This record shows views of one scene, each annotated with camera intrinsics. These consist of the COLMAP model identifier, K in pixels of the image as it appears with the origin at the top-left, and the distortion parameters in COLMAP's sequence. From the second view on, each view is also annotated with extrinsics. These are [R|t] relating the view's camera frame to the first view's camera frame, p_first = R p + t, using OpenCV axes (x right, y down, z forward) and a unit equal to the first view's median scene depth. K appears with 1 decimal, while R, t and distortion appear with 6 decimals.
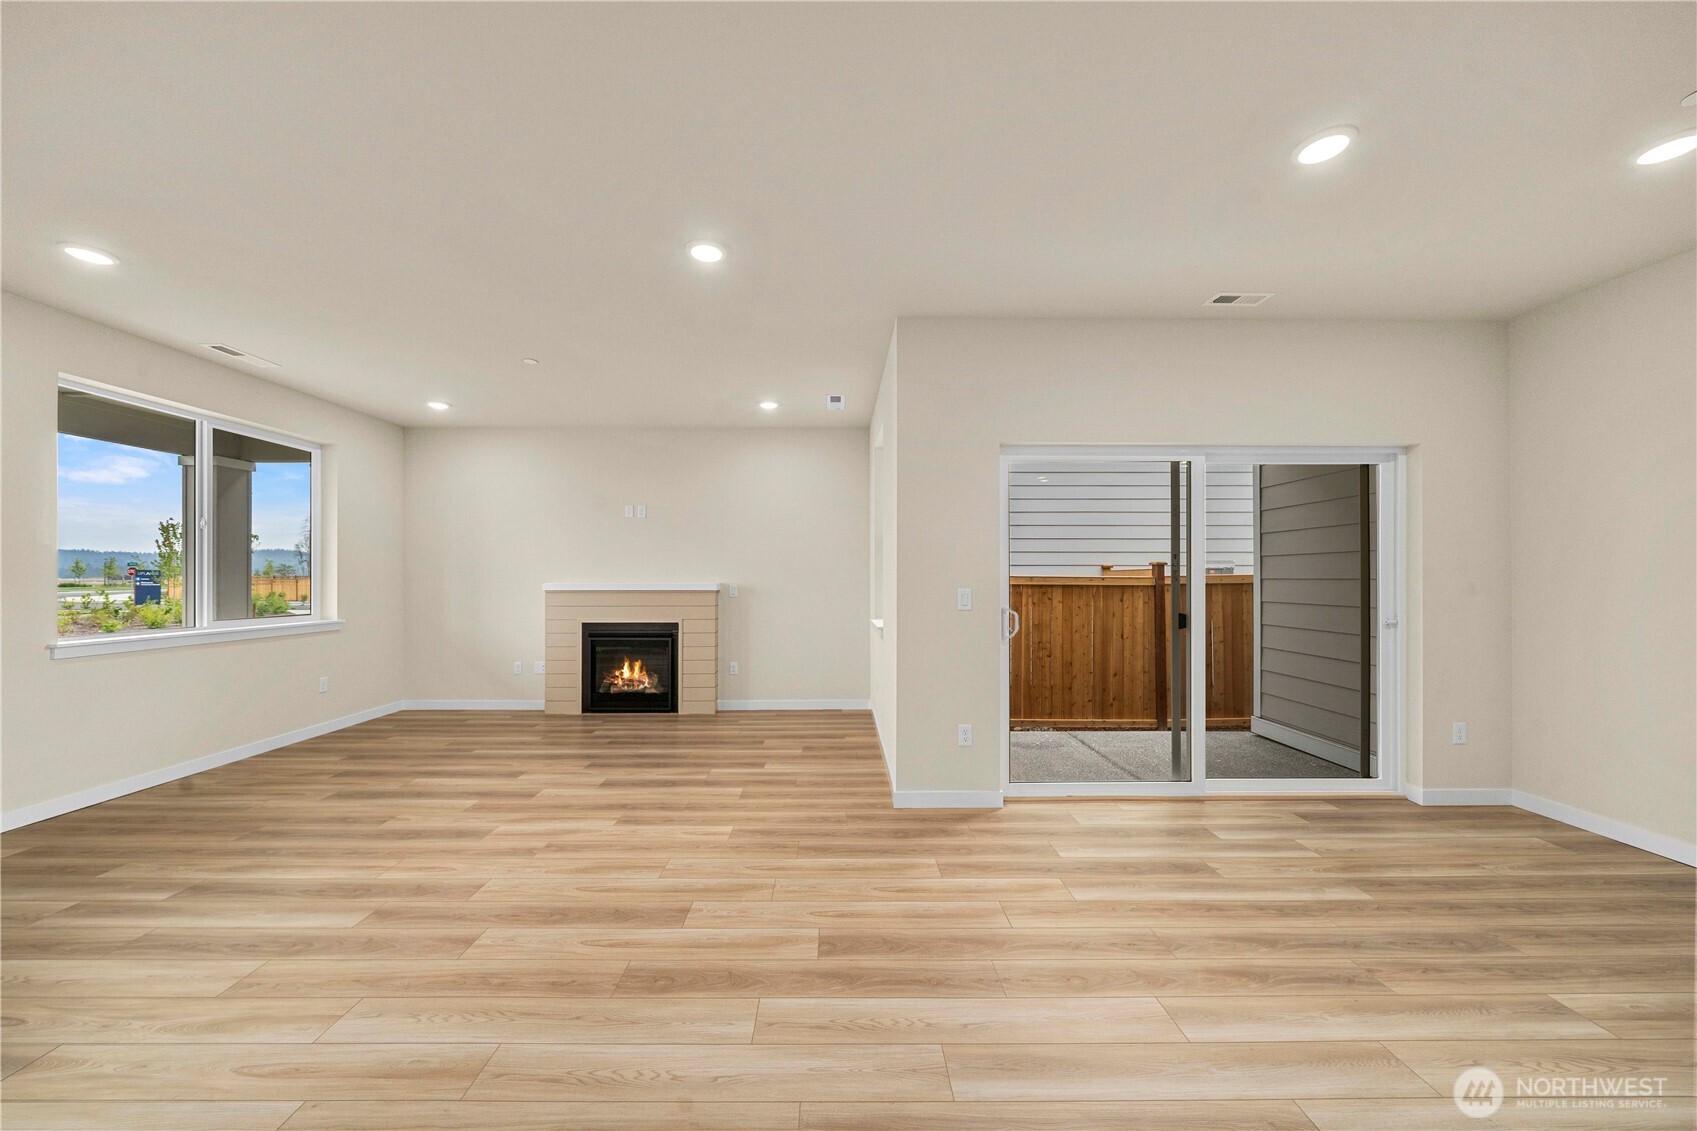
lens RADIAL K [[589.6, 0, 841.8], [0, 589.6, 578.2], [0, 0, 1]] dist [-0.002555, -0.000169]
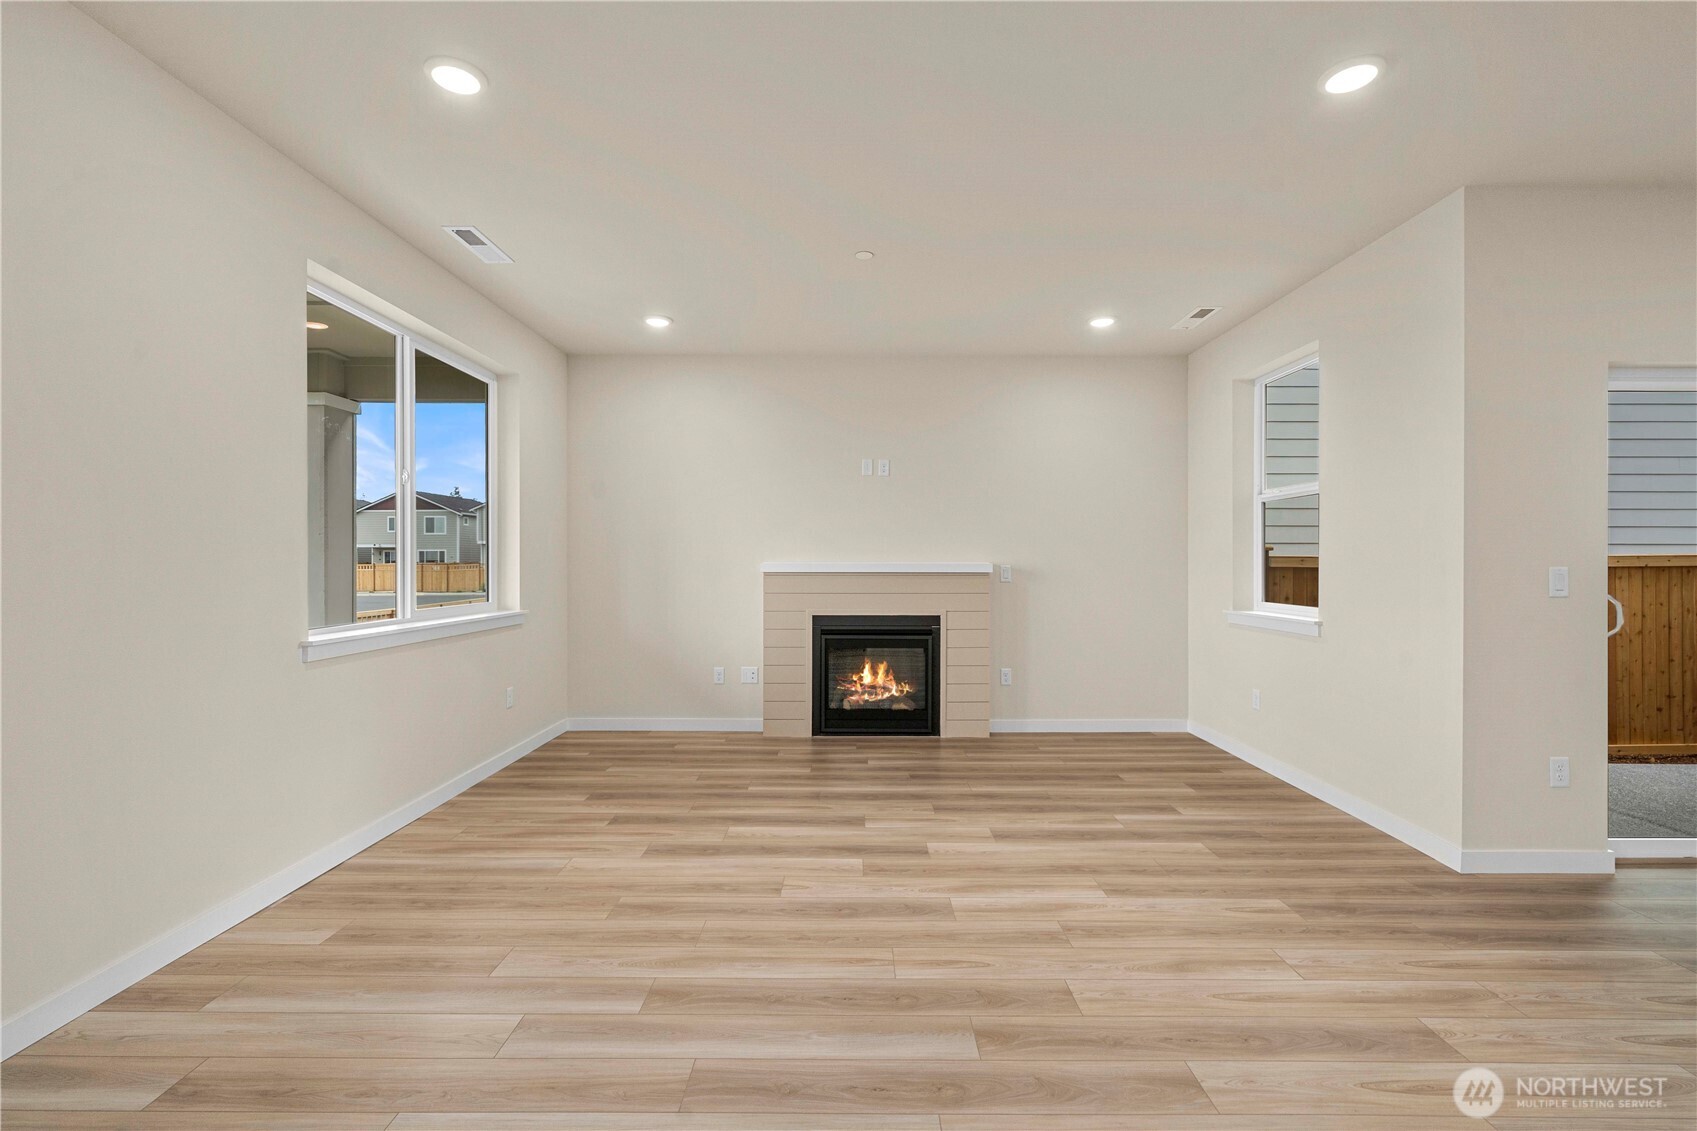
lens RADIAL K [[742.2, 0, 854.7], [0, 742.2, 563.8], [0, 0, 1]] dist [0.000660, -0.000015]
pose [[0.999964, 0.001612, -0.008307, -0.576035], [-0.001604, 0.999998, 0.000946, 0.013890], [0.008308, -0.000932, 0.999965, 0.085276]]
